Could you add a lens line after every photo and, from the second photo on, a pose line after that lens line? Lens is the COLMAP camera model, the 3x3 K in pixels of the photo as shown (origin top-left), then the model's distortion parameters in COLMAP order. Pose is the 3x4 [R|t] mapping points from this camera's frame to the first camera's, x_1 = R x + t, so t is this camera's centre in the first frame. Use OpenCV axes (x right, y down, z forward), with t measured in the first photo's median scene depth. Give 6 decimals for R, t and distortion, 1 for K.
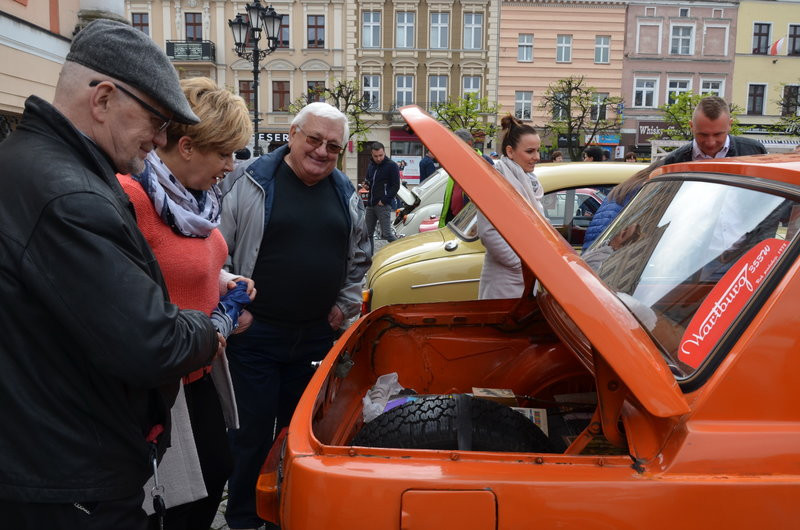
lens RADIAL K [[615.1, 0, 402.9], [0, 615.1, 264.8], [0, 0, 1]] dist [-0.054822, 0.021138]
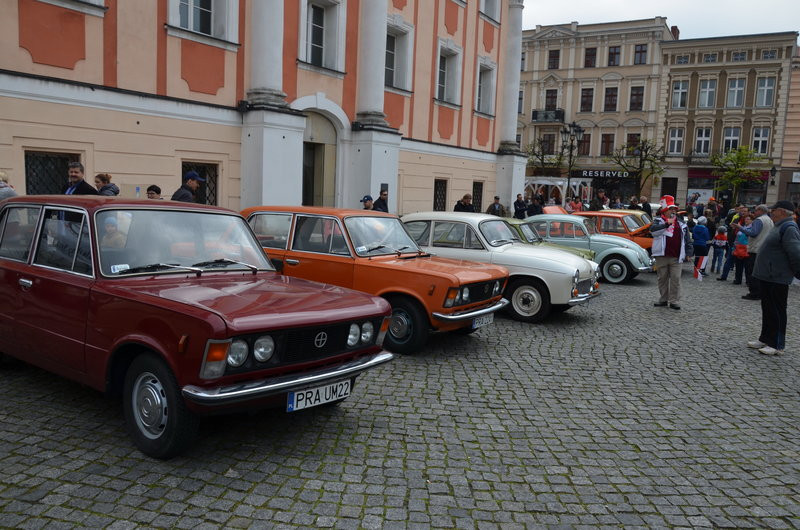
lens RADIAL K [[615.1, 0, 399.1], [0, 615.1, 268.9], [0, 0, 1]] dist [-0.054822, 0.021138]
pose [[0.843936, 0.090858, -0.528694, 0.167303], [-0.102253, 0.994728, 0.007724, 0.049164], [0.526609, 0.047542, 0.848777, -0.441989]]
